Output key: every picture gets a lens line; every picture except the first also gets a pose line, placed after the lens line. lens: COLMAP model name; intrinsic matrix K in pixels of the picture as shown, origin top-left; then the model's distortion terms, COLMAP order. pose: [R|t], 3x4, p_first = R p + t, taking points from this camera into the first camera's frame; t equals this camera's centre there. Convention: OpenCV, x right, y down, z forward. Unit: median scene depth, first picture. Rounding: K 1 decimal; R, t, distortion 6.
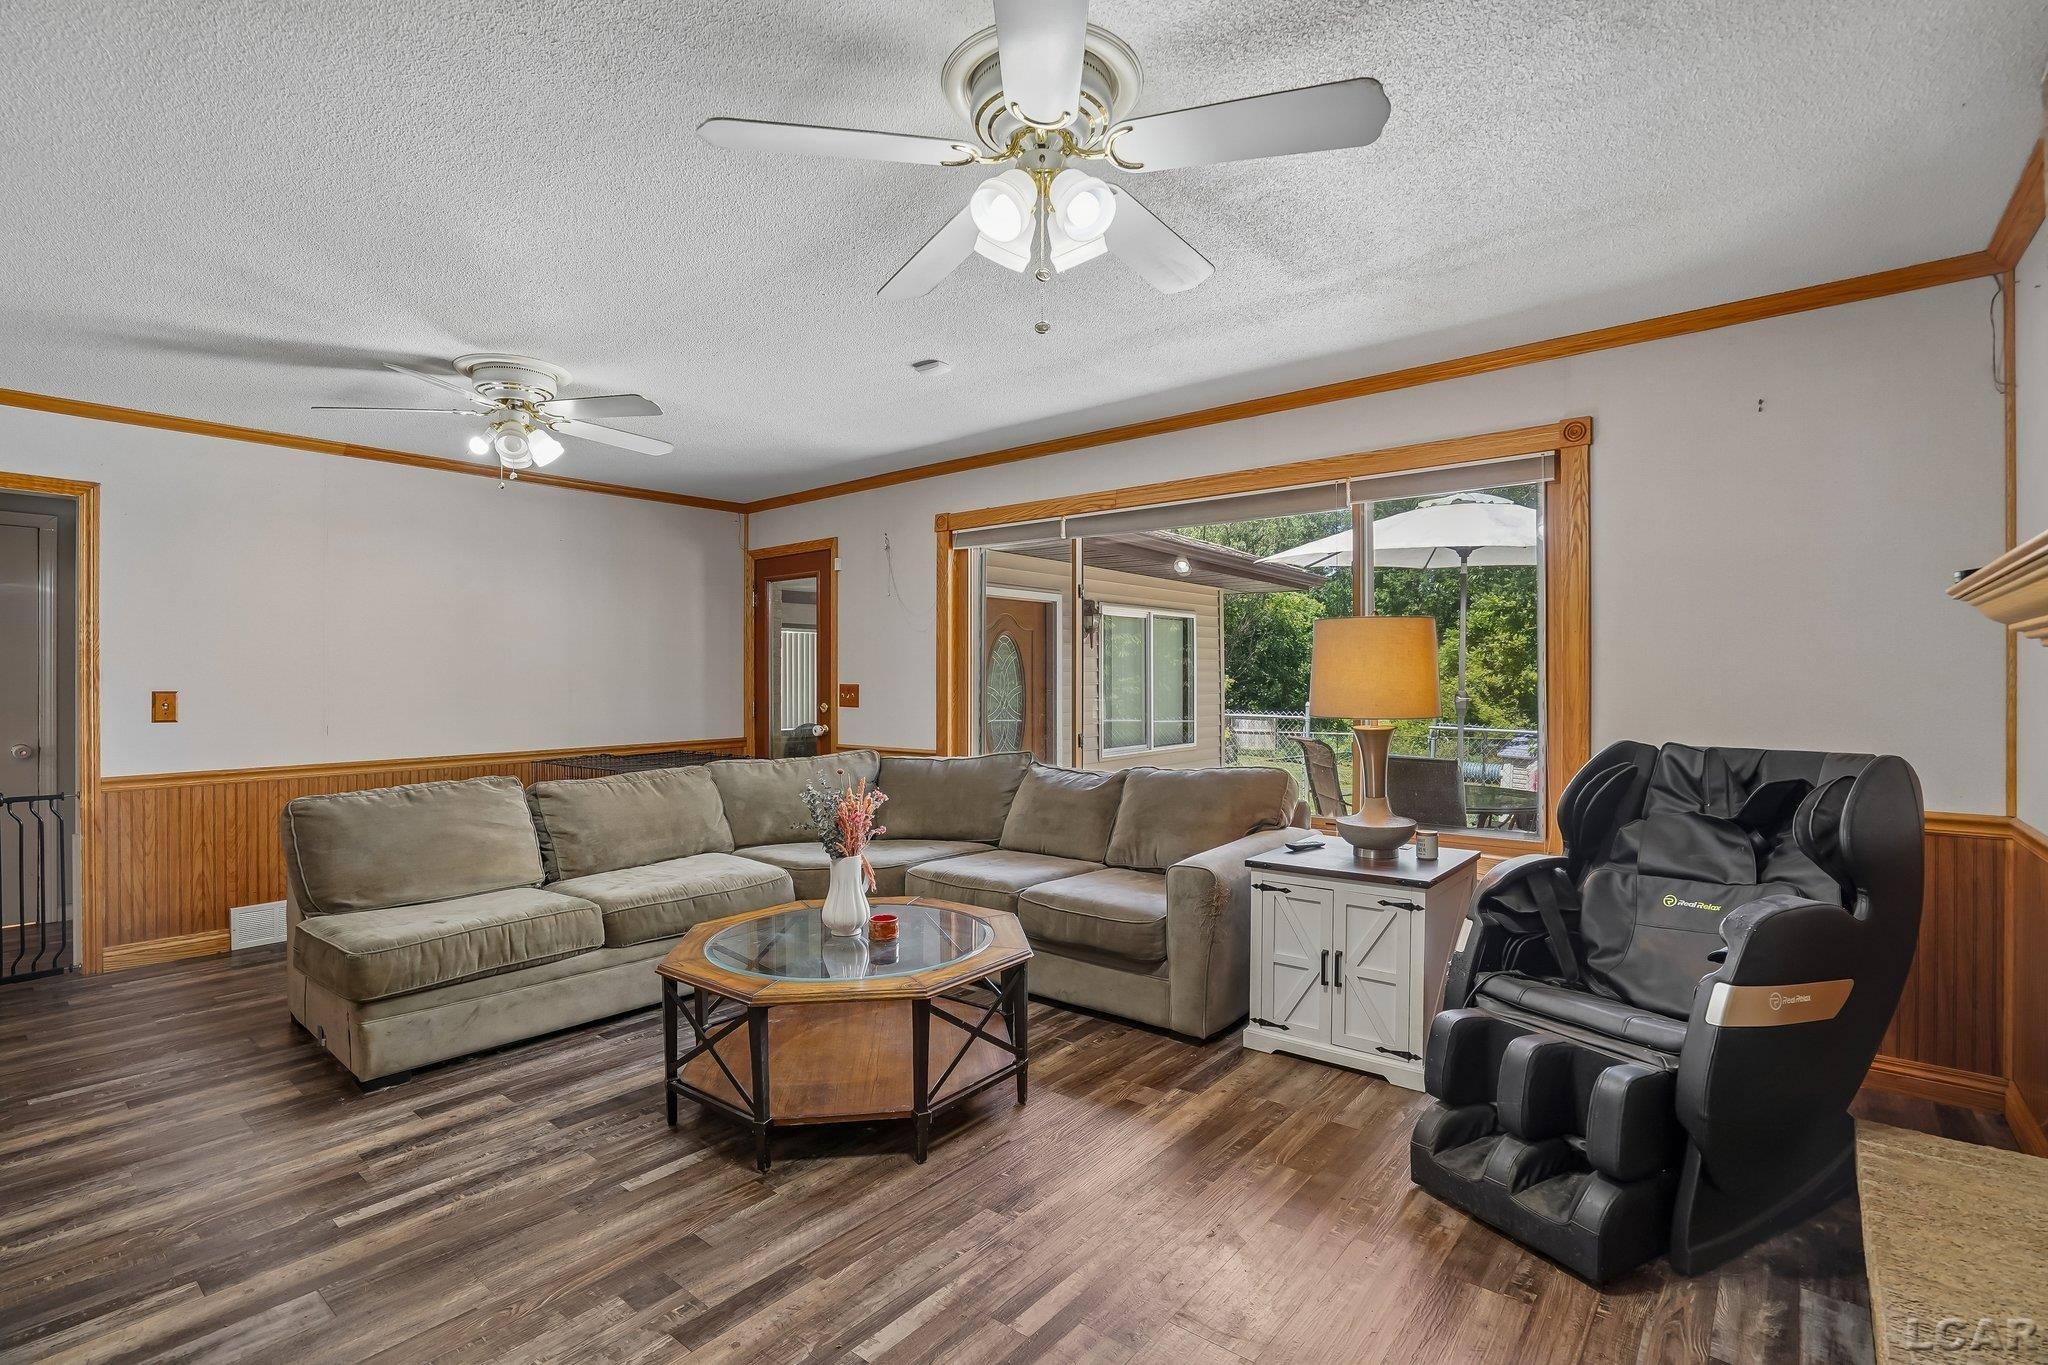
lens RADIAL K [[961.5, 0, 1024.0], [0, 961.5, 682.5], [0, 0, 1]] dist [-0.038668, 0.000490]
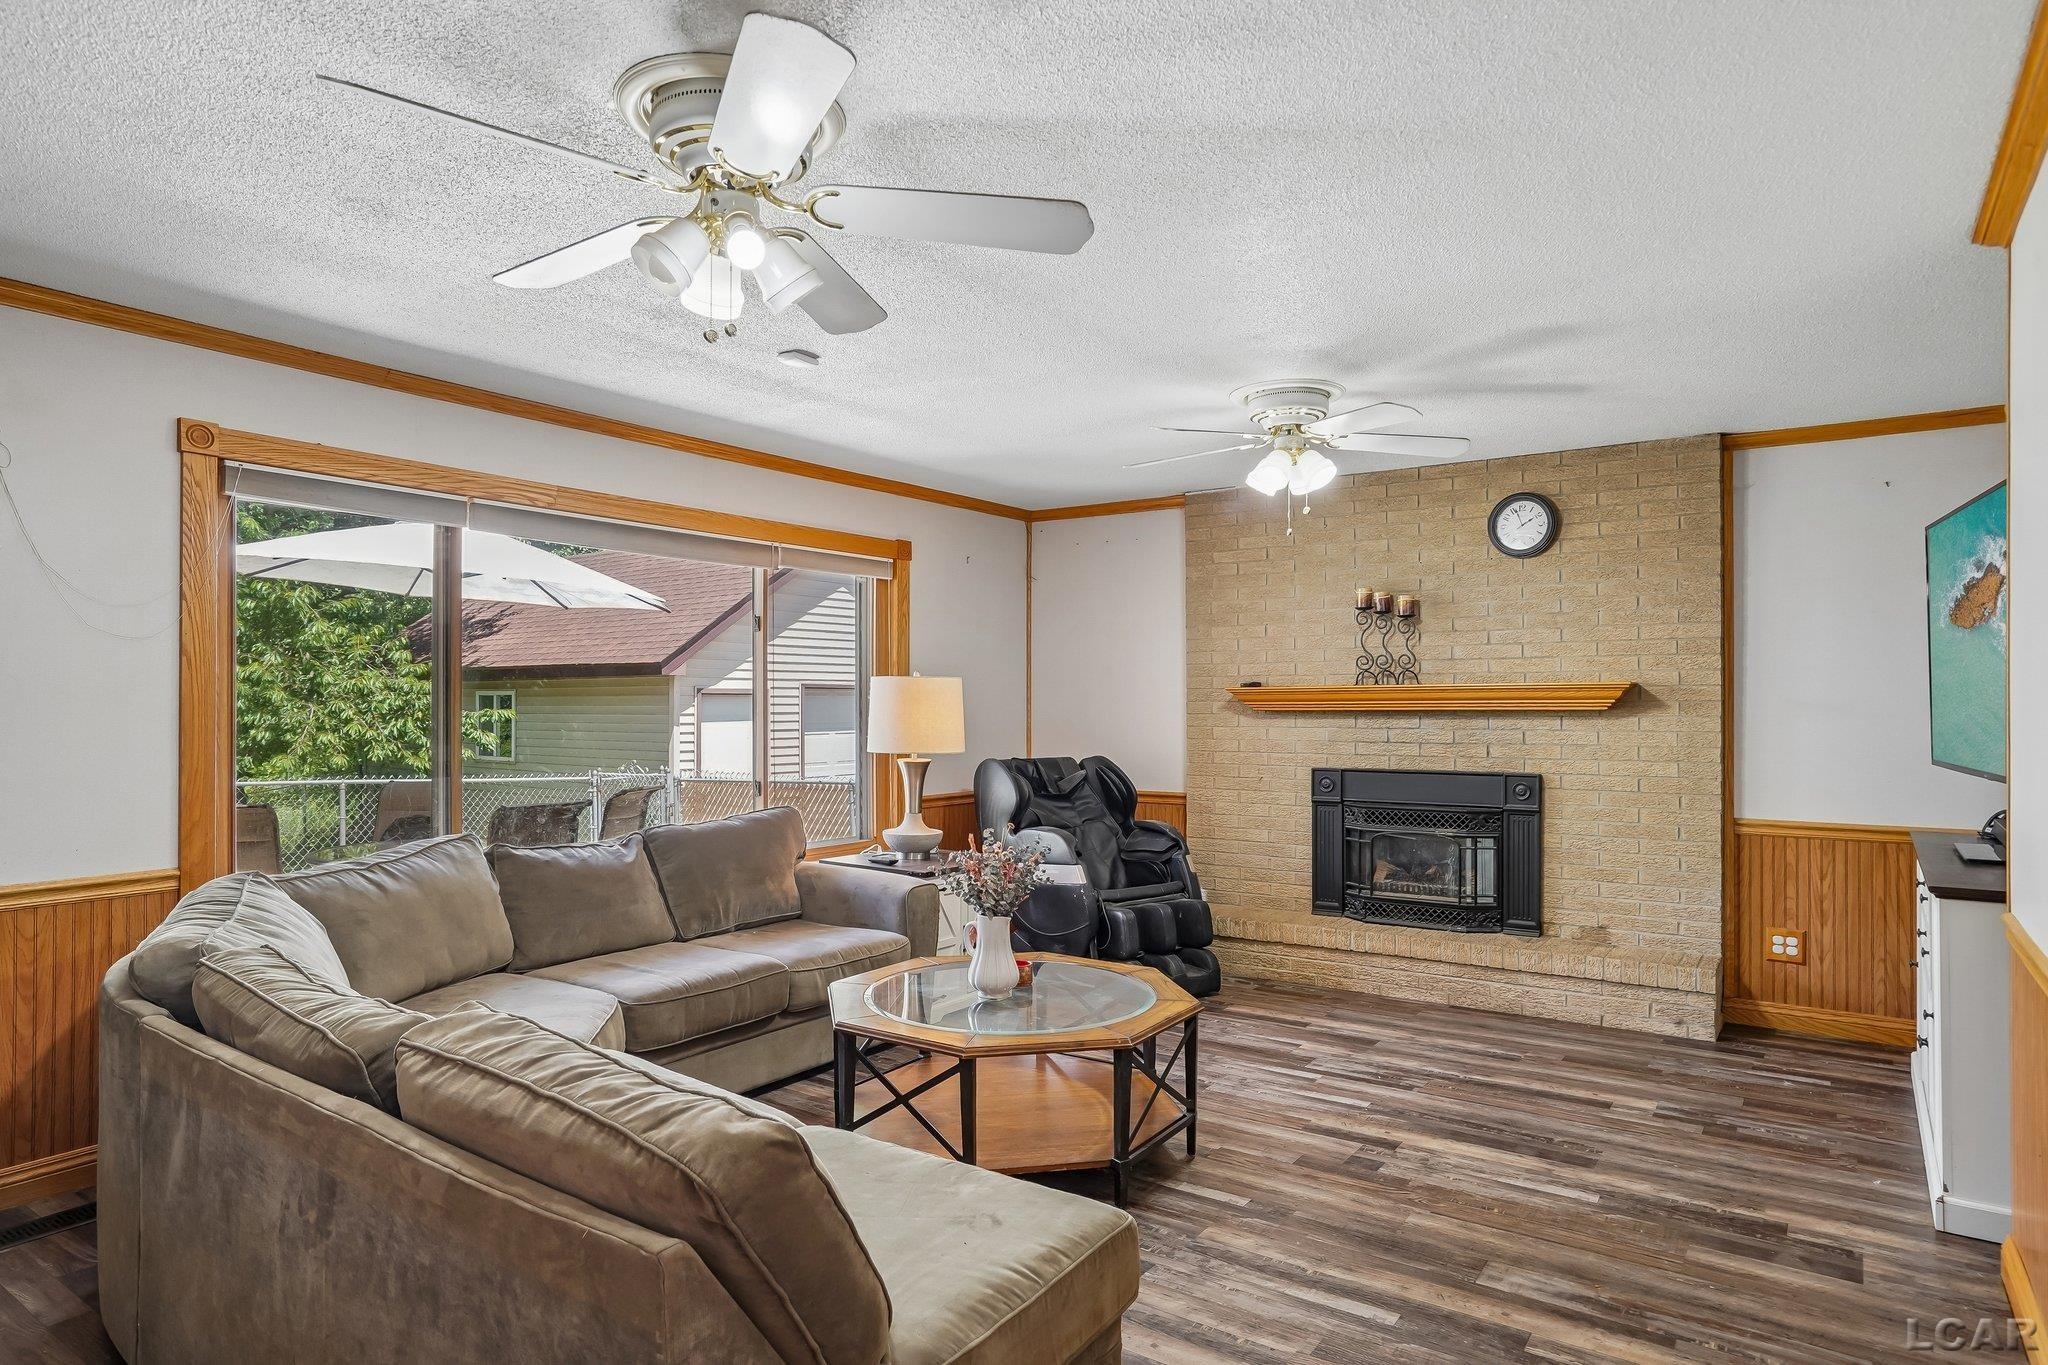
lens RADIAL K [[1152.7, 0, 1024.0], [0, 1152.7, 682.5], [0, 0, 1]] dist [-0.103221, -0.000055]
pose [[-0.074528, 0.021964, 0.996977, -1.810716], [0.004018, 0.999756, -0.021725, -0.034775], [-0.997211, 0.002387, -0.074598, 1.440712]]
